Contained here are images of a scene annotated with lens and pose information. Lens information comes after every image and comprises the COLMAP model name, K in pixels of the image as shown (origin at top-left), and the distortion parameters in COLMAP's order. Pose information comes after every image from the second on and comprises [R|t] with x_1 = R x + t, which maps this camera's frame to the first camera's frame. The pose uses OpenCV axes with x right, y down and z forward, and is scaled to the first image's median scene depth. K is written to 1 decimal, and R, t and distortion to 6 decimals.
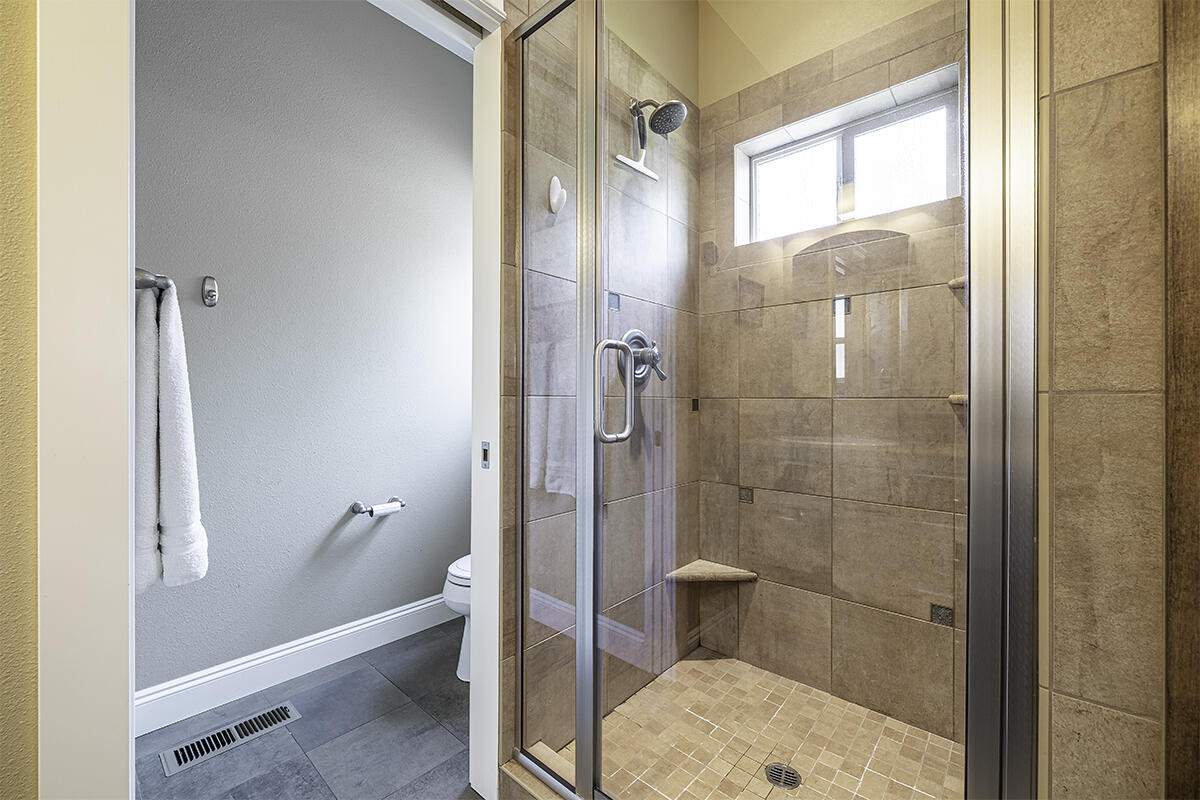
lens RADIAL K [[493.3, 0, 597.2], [0, 493.3, 398.0], [0, 0, 1]] dist [0.000833, 0.000022]
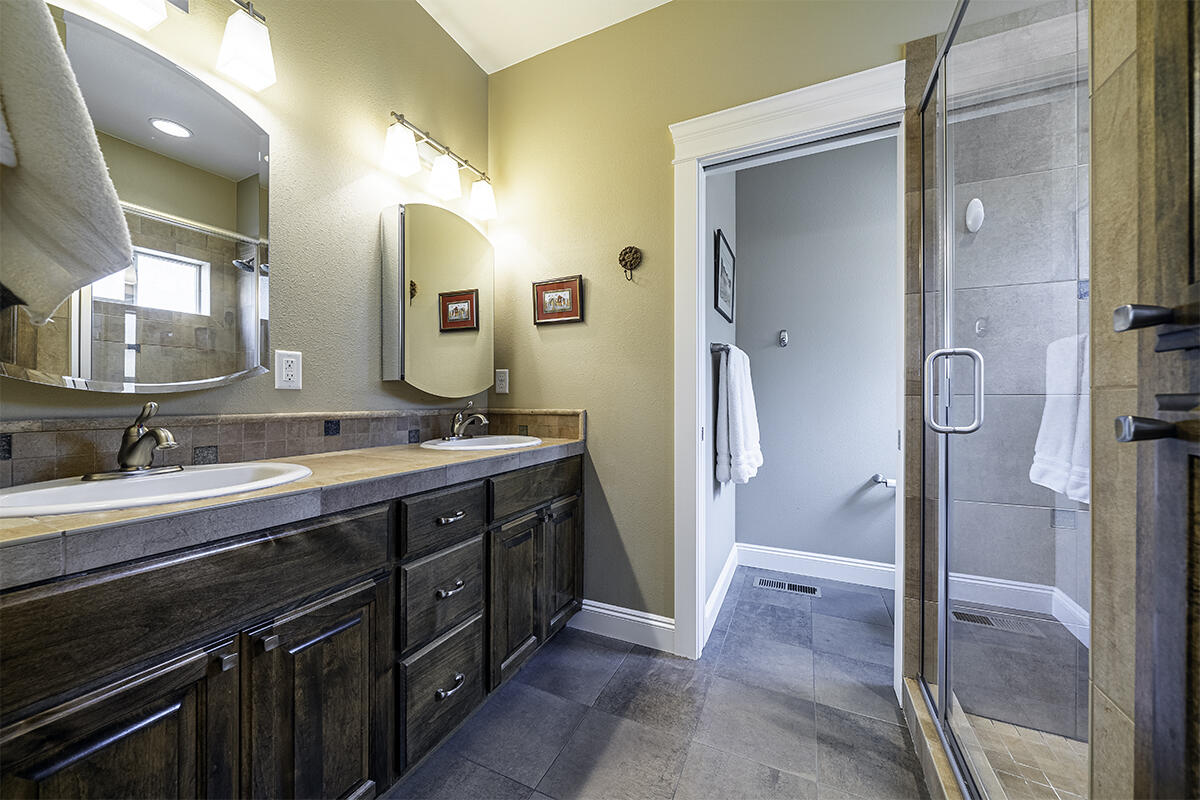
lens RADIAL K [[420.3, 0, 602.5], [0, 420.3, 399.0], [0, 0, 1]] dist [0.000901, -0.000555]
pose [[0.291676, -0.000633, -0.956517, 0.506485], [0.002158, 0.999998, -0.000004, 0.003032], [0.956515, -0.002063, 0.291677, -0.073372]]
